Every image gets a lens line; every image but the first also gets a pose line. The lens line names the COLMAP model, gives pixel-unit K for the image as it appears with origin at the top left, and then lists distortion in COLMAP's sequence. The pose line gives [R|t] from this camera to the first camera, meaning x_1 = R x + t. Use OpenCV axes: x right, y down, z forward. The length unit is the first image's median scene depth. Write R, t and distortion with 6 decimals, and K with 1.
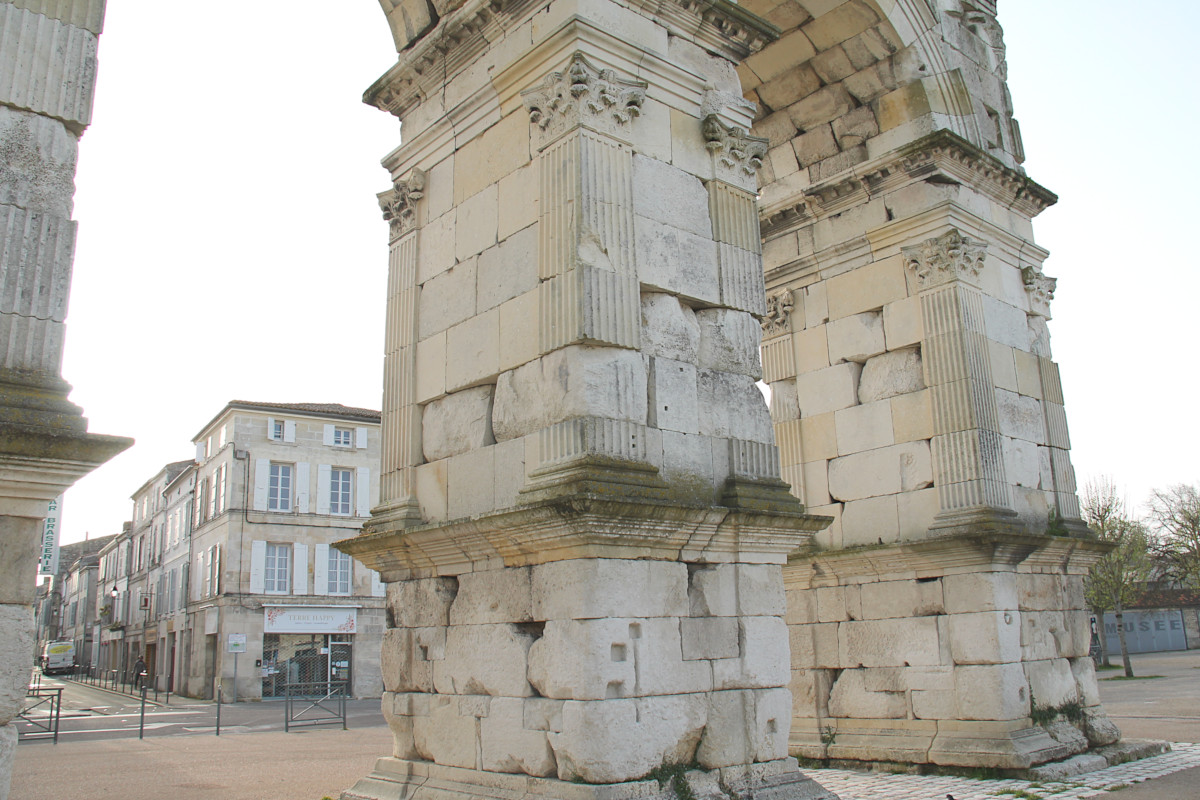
lens RADIAL K [[1003.2, 0, 600.0], [0, 1003.2, 400.0], [0, 0, 1]] dist [-0.235655, 0.257530]
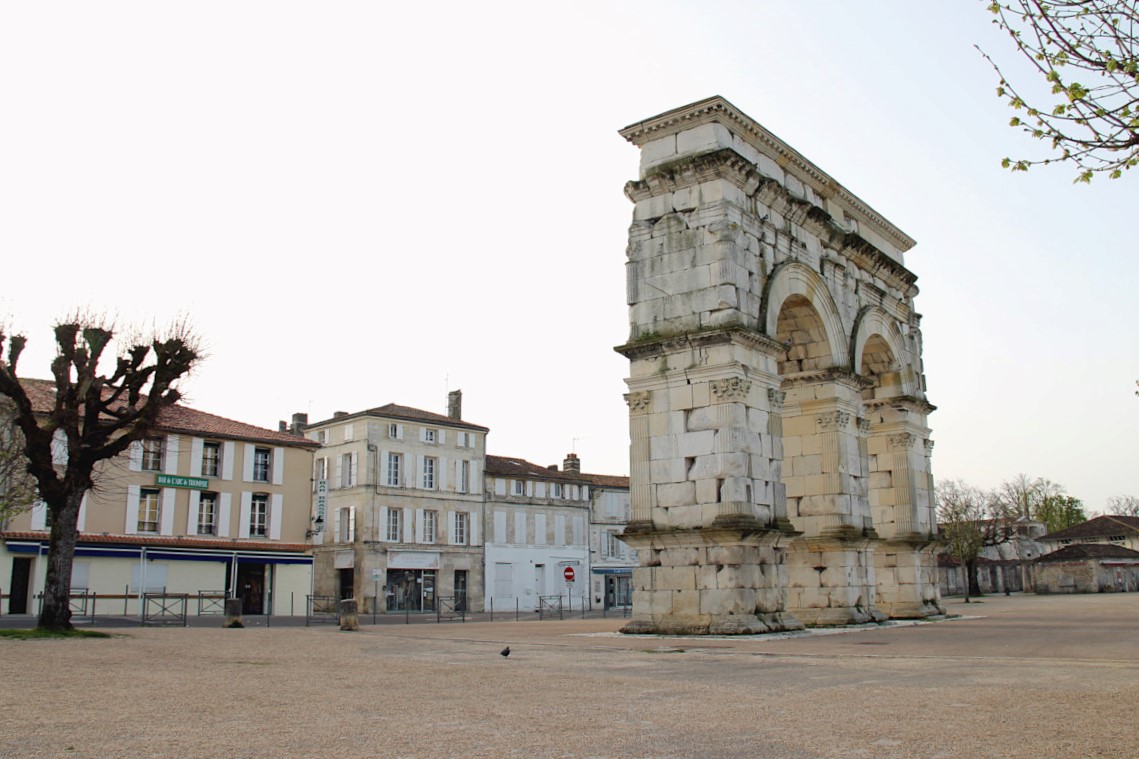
lens RADIAL K [[952.2, 0, 569.5], [0, 952.2, 379.5], [0, 0, 1]] dist [-0.235655, 0.257530]
pose [[0.983742, 0.060473, 0.169097, -0.994153], [-0.065223, 0.997613, 0.022672, -0.303196], [-0.167323, -0.033332, 0.985339, -1.380298]]
